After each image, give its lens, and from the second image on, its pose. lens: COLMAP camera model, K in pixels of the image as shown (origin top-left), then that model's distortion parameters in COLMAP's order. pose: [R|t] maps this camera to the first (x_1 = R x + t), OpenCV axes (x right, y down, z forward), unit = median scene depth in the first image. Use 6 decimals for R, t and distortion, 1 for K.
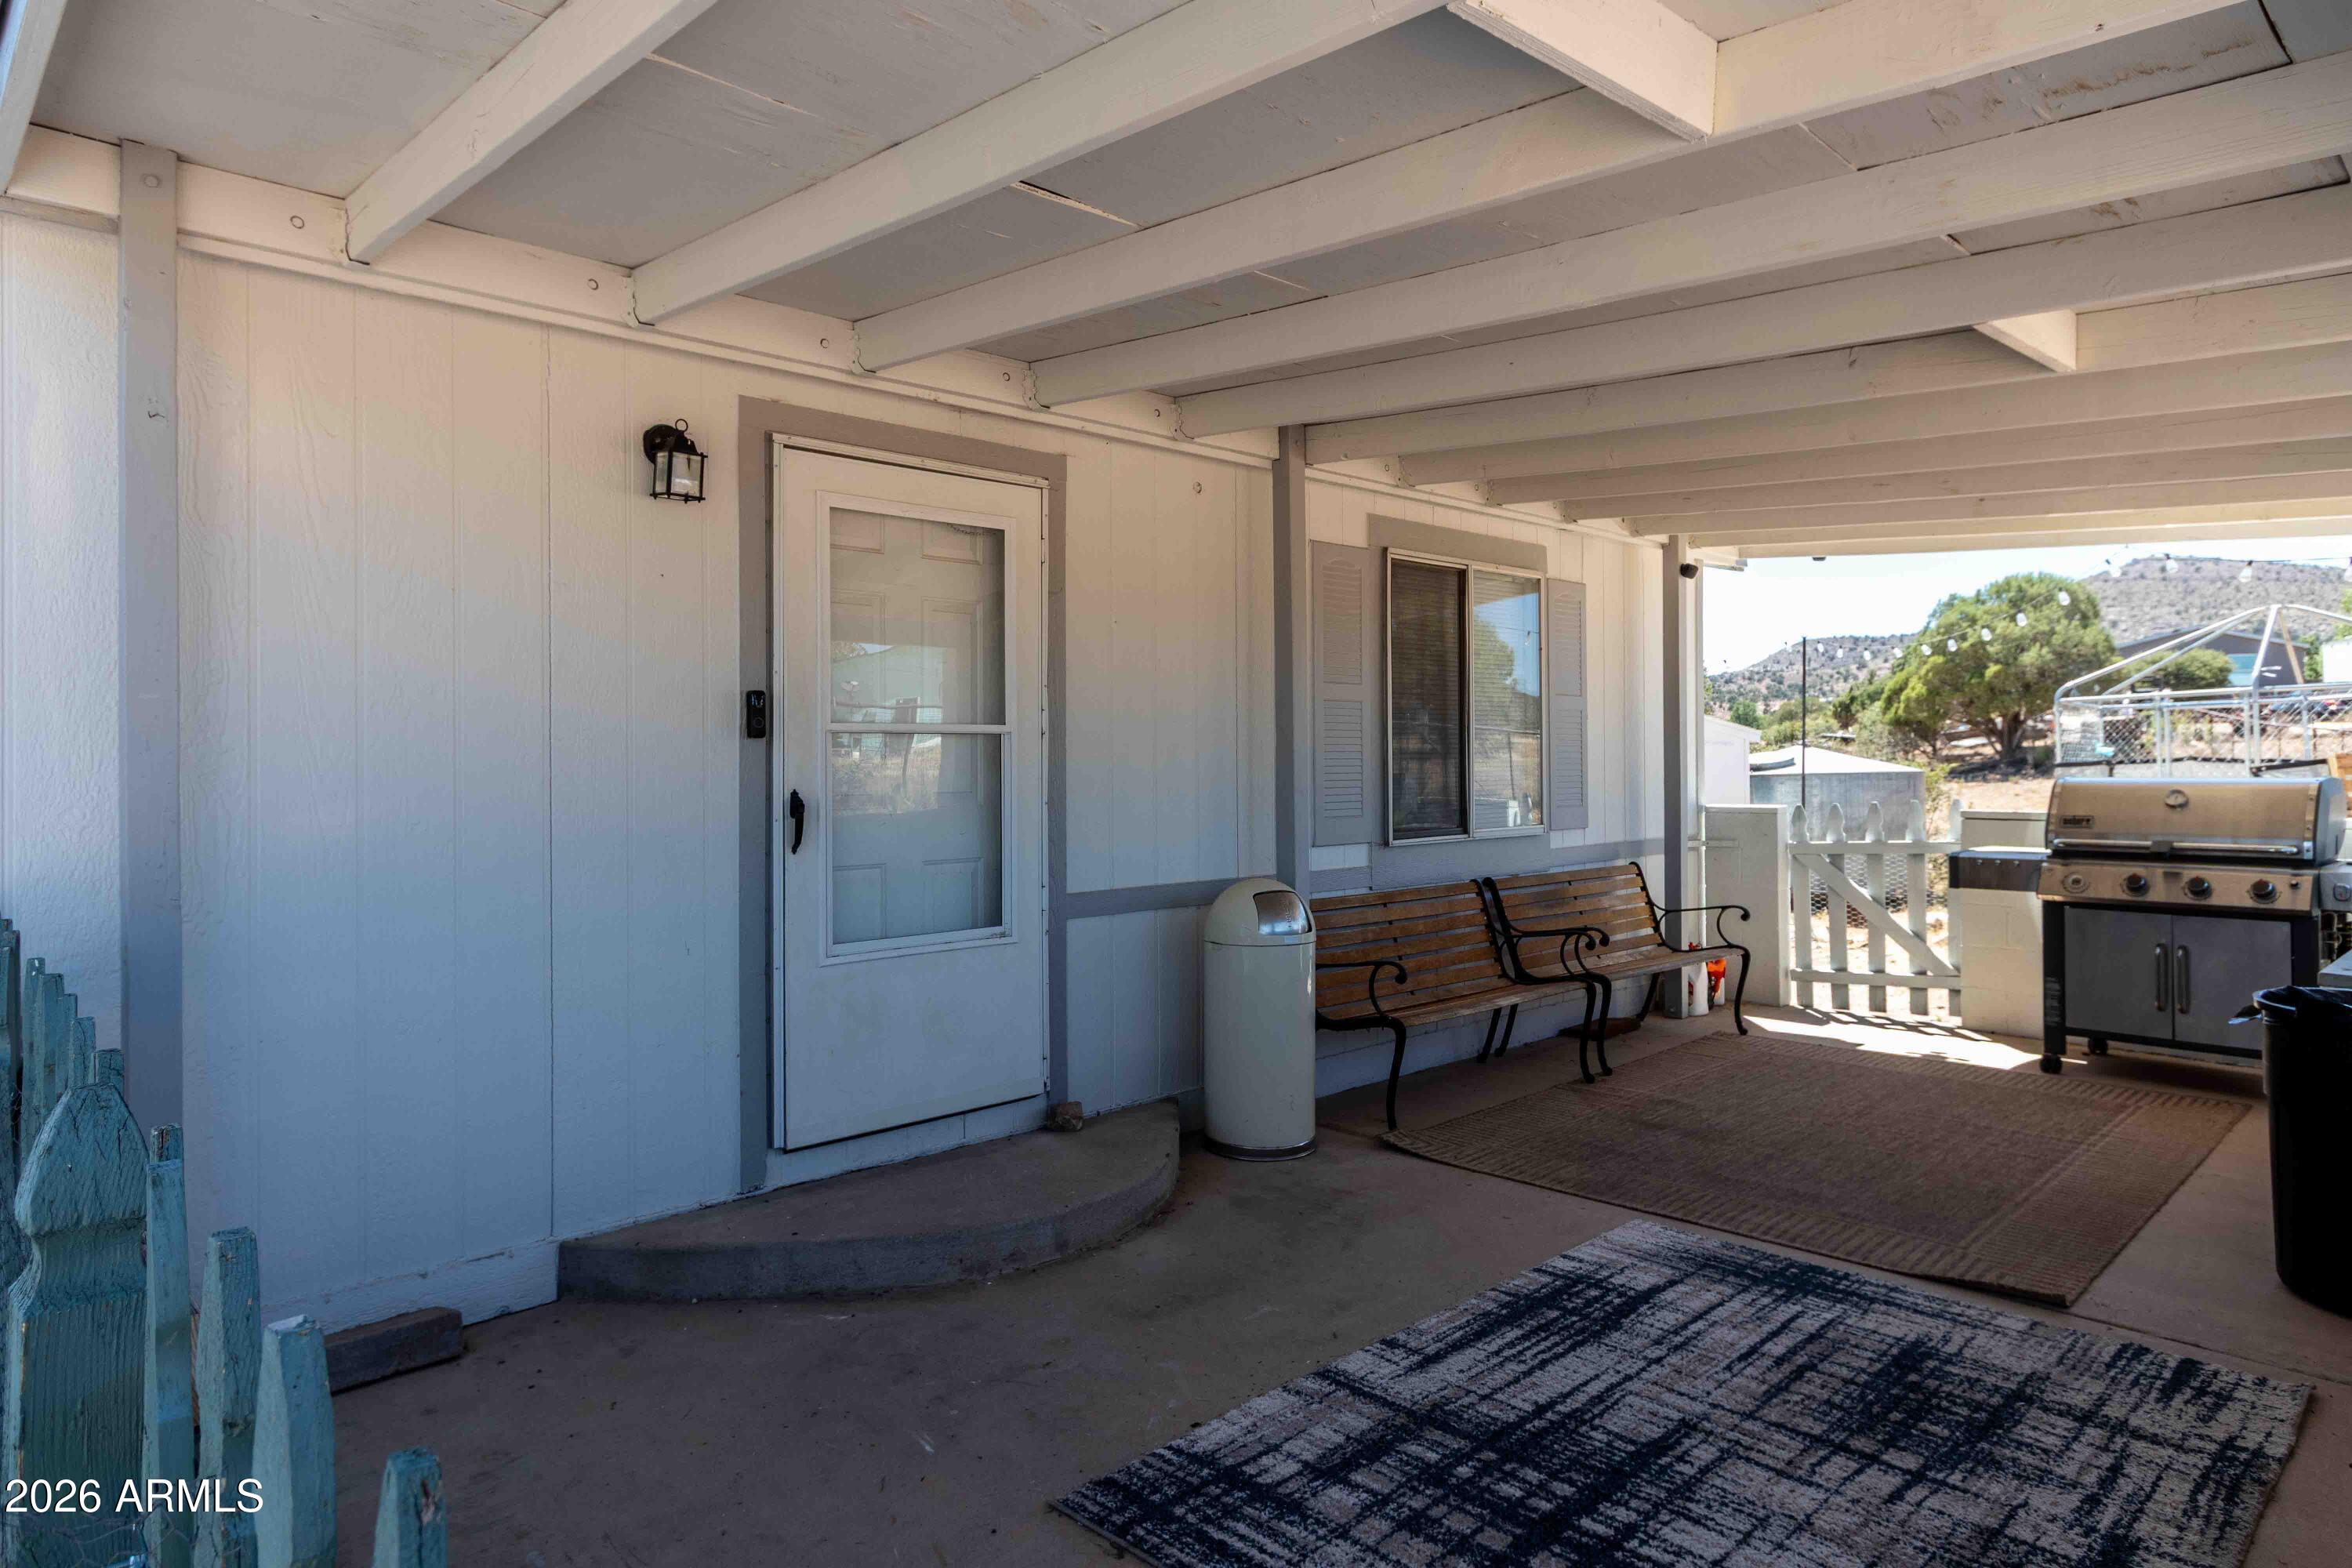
lens RADIAL K [[1366.8, 0, 1166.9], [0, 1366.8, 785.3], [0, 0, 1]] dist [0.023192, -0.010592]
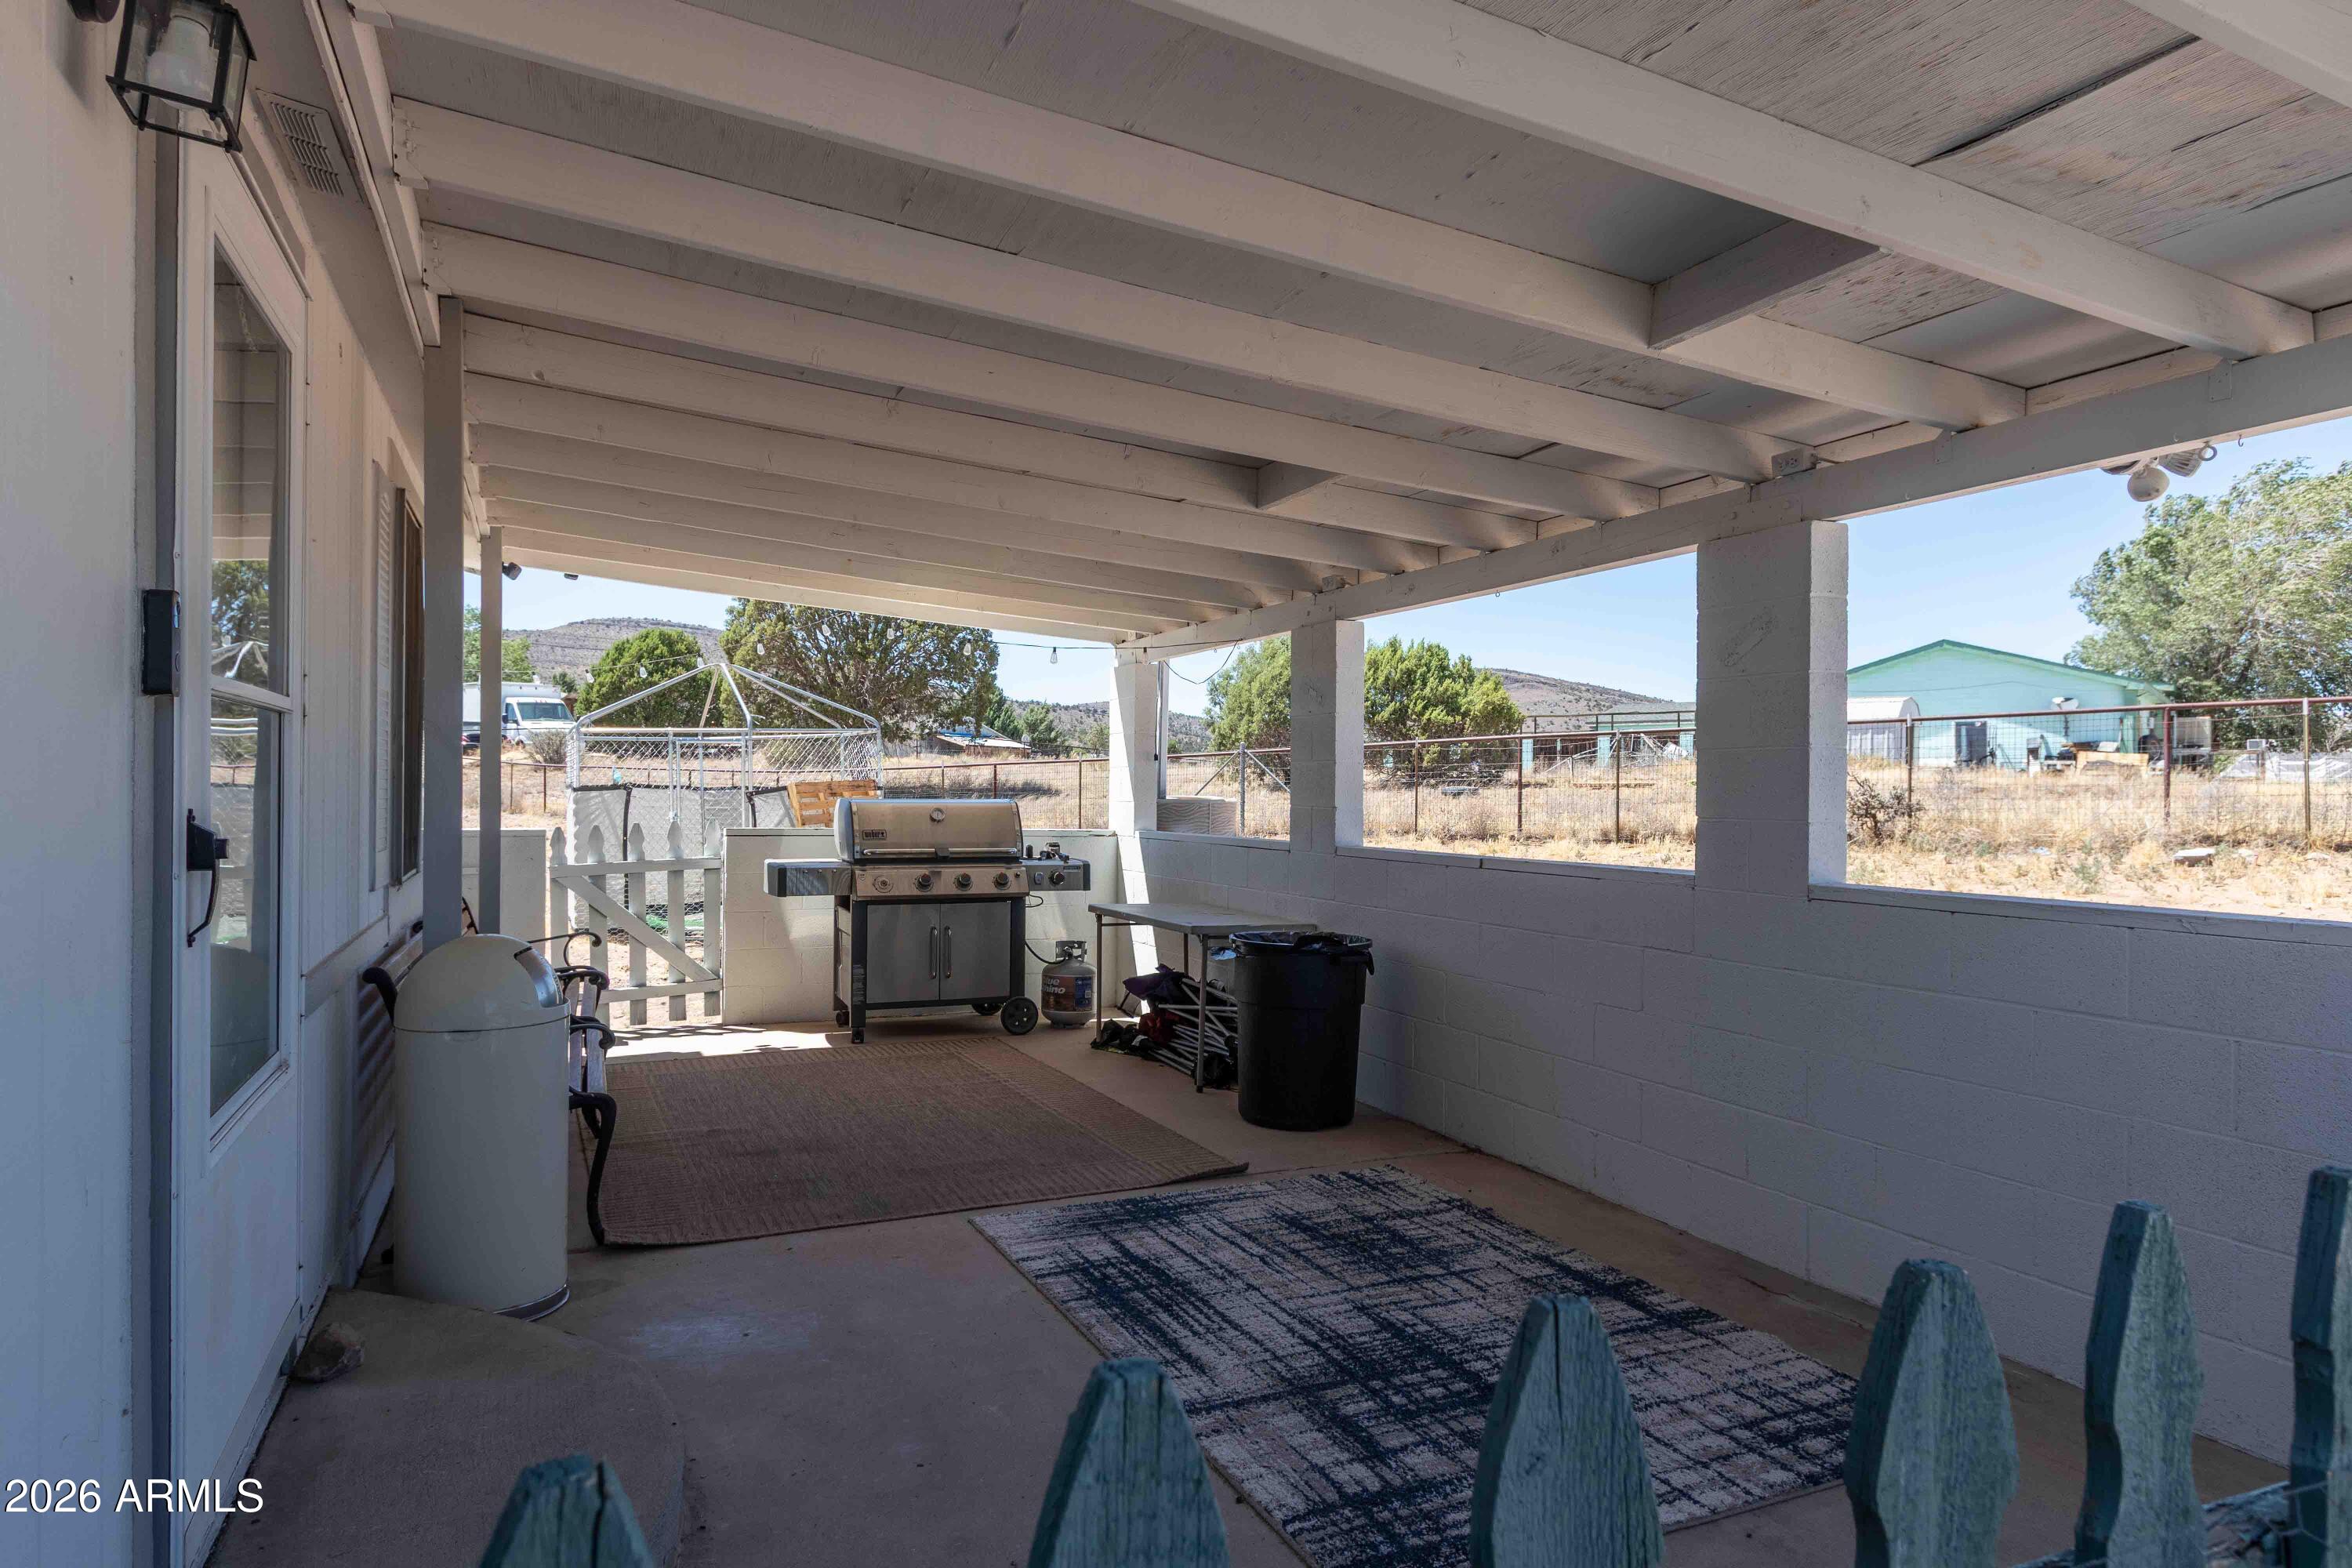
lens RADIAL K [[1366.8, 0, 1166.9], [0, 1366.8, 785.3], [0, 0, 1]] dist [0.023192, -0.010592]
pose [[0.331803, 0.016271, 0.943208, -0.785147], [0.001217, 0.999843, -0.017676, 0.008344], [-0.943348, 0.007013, 0.331731, 0.675731]]
